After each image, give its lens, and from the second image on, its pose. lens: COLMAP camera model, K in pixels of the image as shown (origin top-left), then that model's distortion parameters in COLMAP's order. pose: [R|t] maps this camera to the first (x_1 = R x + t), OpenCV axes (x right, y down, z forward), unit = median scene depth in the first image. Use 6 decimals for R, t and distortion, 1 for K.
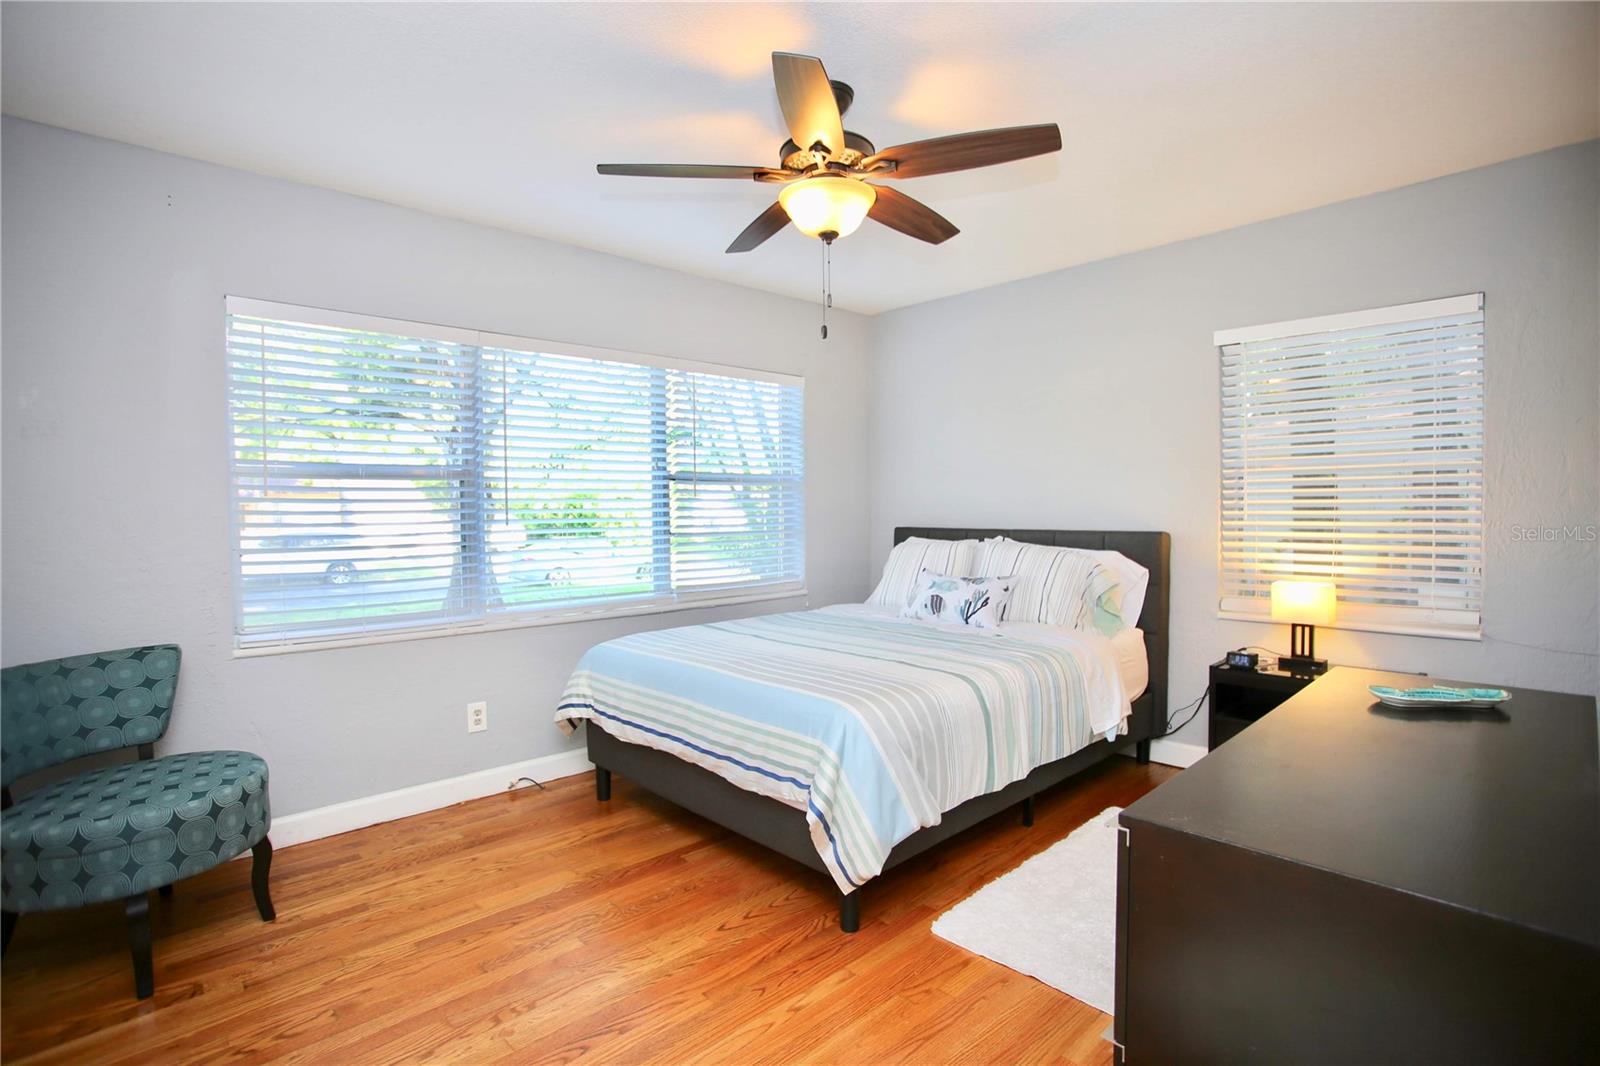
lens RADIAL K [[775.2, 0, 794.7], [0, 775.2, 522.1], [0, 0, 1]] dist [-0.071692, 0.028444]
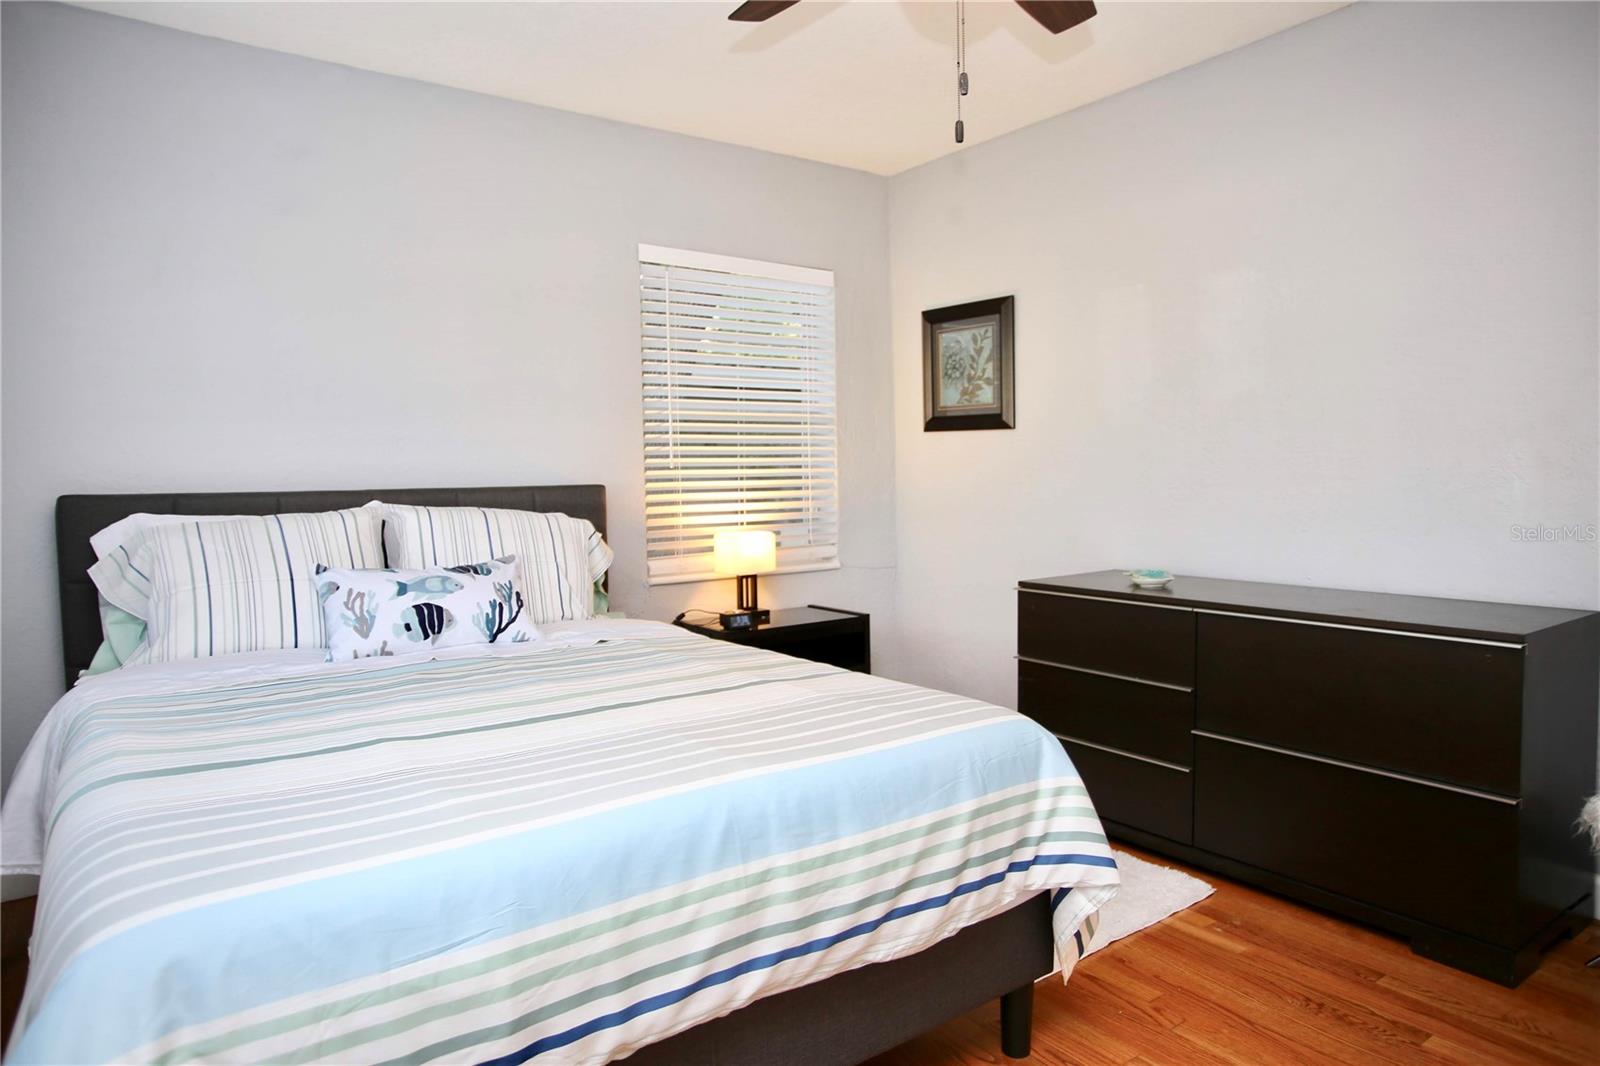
lens RADIAL K [[983.9, 0, 800.0], [0, 983.9, 533.0], [0, 0, 1]] dist [-0.021509, -0.000060]
pose [[0.135192, -0.054802, 0.989303, -0.534424], [0.029674, 0.998245, 0.051242, 0.017397], [-0.990375, 0.022429, 0.136581, 0.720526]]
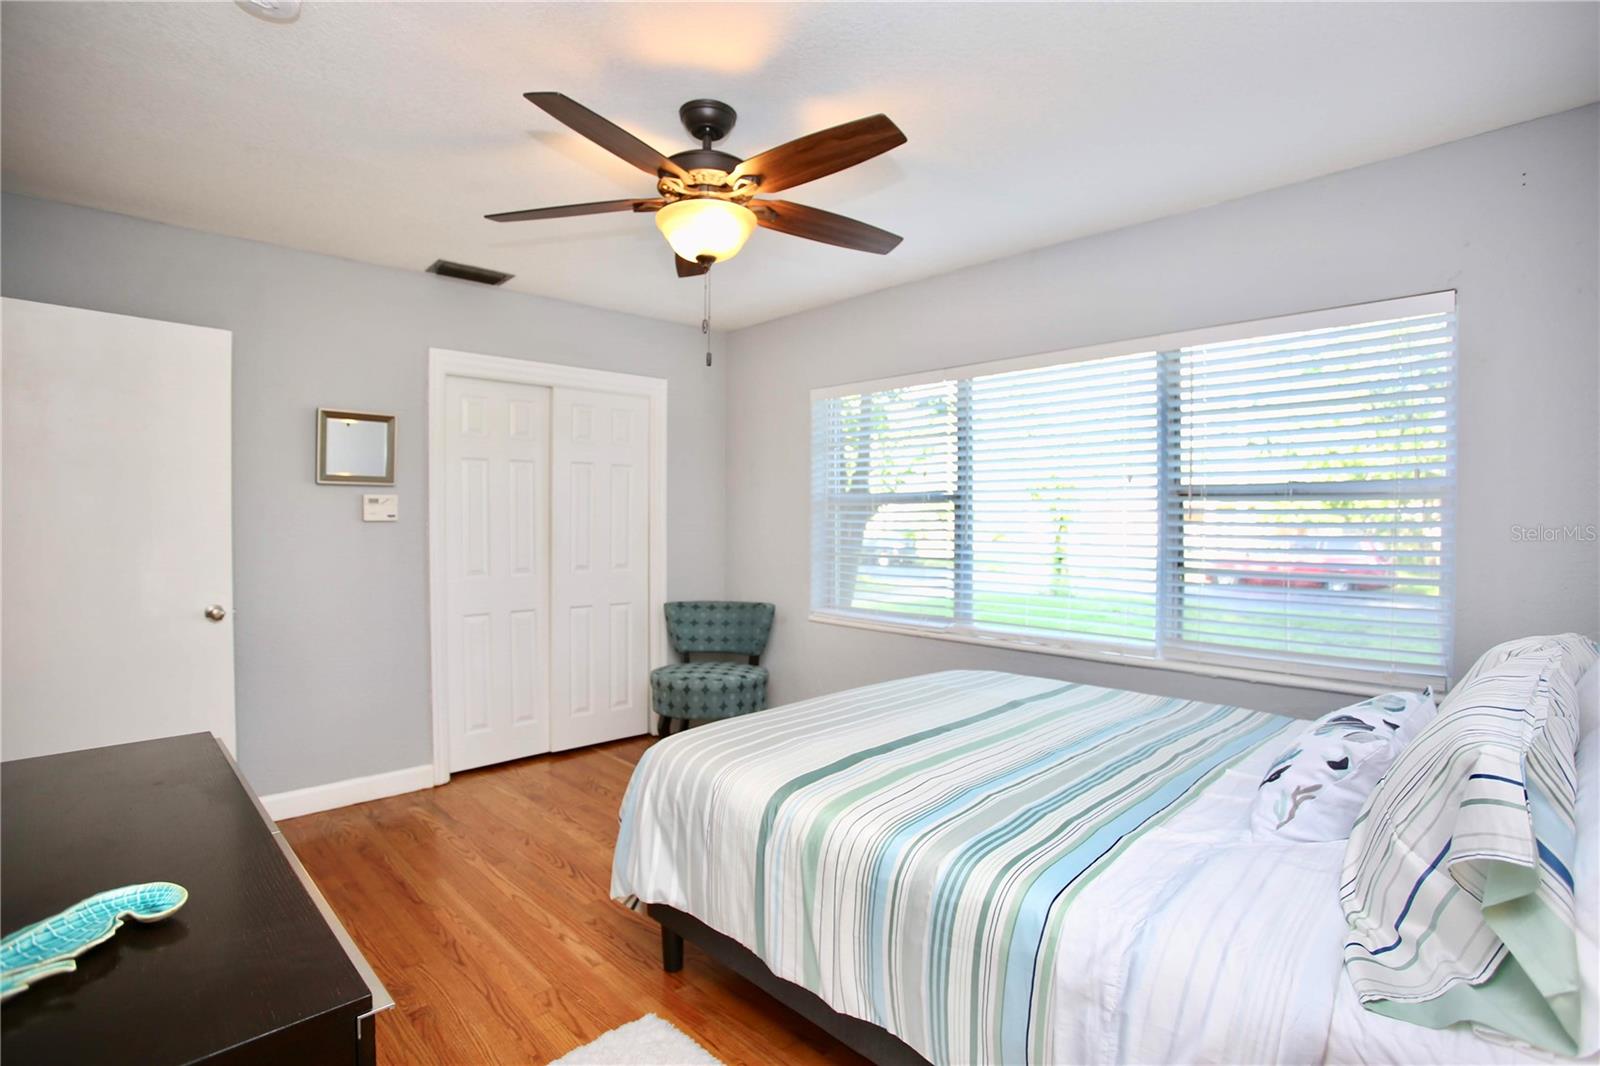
lens RADIAL K [[775.2, 0, 794.7], [0, 775.2, 522.1], [0, 0, 1]] dist [-0.071692, 0.028444]
pose [[0.014070, 0.015331, -0.999783, 0.706154], [-0.024446, 0.999589, 0.014984, -0.039010], [0.999602, 0.024230, 0.014439, 0.765515]]
